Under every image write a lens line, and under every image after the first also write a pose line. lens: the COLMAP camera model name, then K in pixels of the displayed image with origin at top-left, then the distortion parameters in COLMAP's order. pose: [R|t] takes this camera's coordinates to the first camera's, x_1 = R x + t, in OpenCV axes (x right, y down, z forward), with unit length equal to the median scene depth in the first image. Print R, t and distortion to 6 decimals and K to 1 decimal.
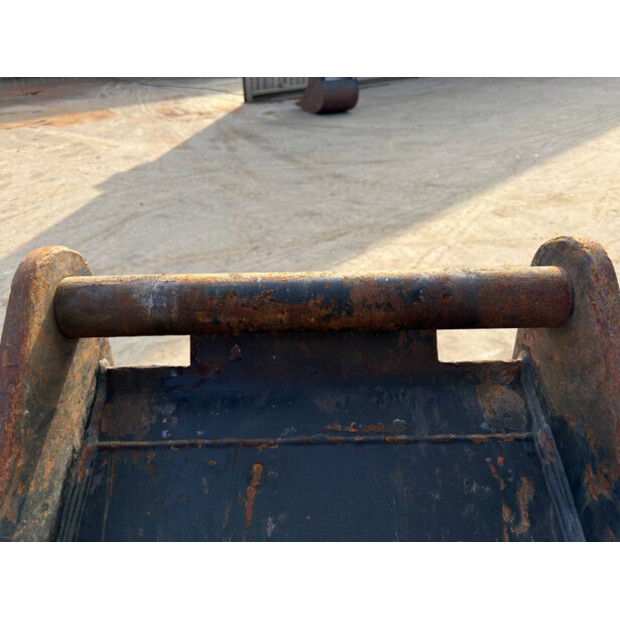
lens RADIAL K [[450.9, 0, 305.9], [0, 450.9, 304.1], [0, 0, 1]] dist [0.014539, -0.027549]
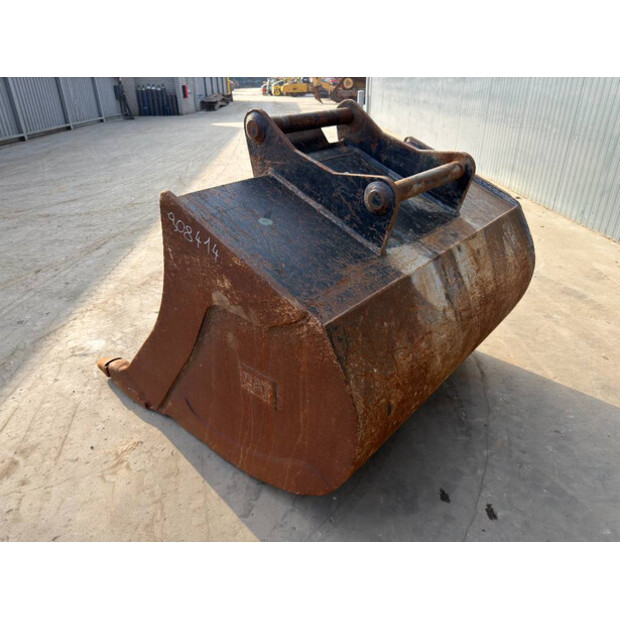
lens RADIAL K [[450.9, 0, 309.1], [0, 450.9, 311.2], [0, 0, 1]] dist [0.014539, -0.027549]
pose [[0.665006, -0.345080, 0.662334, -0.234194], [0.414163, 0.908388, 0.057441, 0.093842], [-0.621478, 0.236116, 0.747003, -0.112139]]
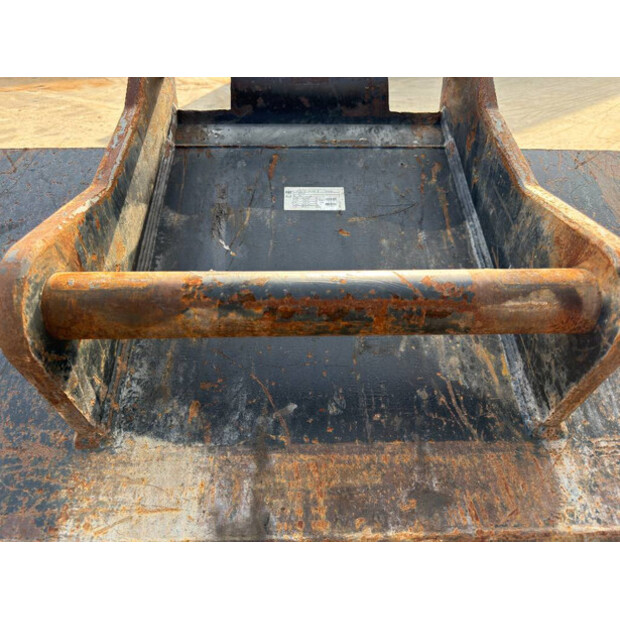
lens RADIAL K [[450.9, 0, 313.4], [0, 450.9, 303.6], [0, 0, 1]] dist [0.014539, -0.027549]
pose [[0.999277, 0.013609, 0.035507, -0.001777], [-0.014243, 0.999742, 0.017667, 0.068369], [-0.035257, -0.018160, 0.999213, -0.051350]]
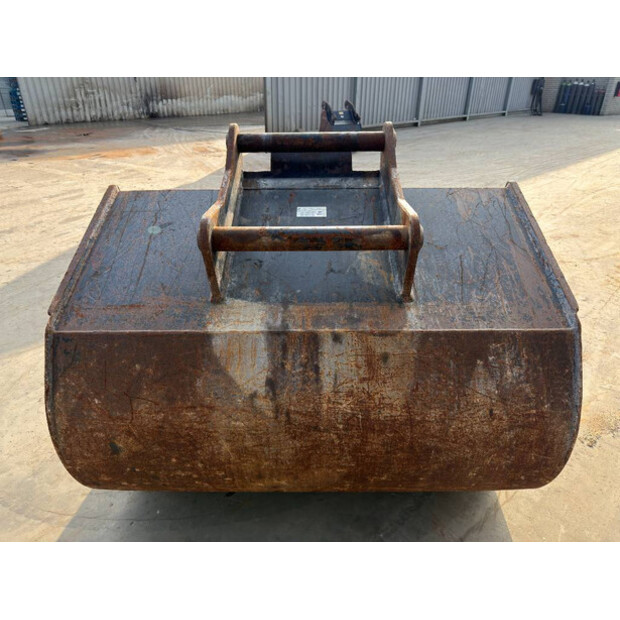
lens RADIAL K [[450.9, 0, 308.4], [0, 450.9, 304.6], [0, 0, 1]] dist [0.014539, -0.027549]
pose [[0.999628, 0.018693, -0.019874, 0.006457], [-0.020578, 0.994843, -0.099318, 0.117779], [0.017915, 0.099690, 0.994857, -0.172017]]
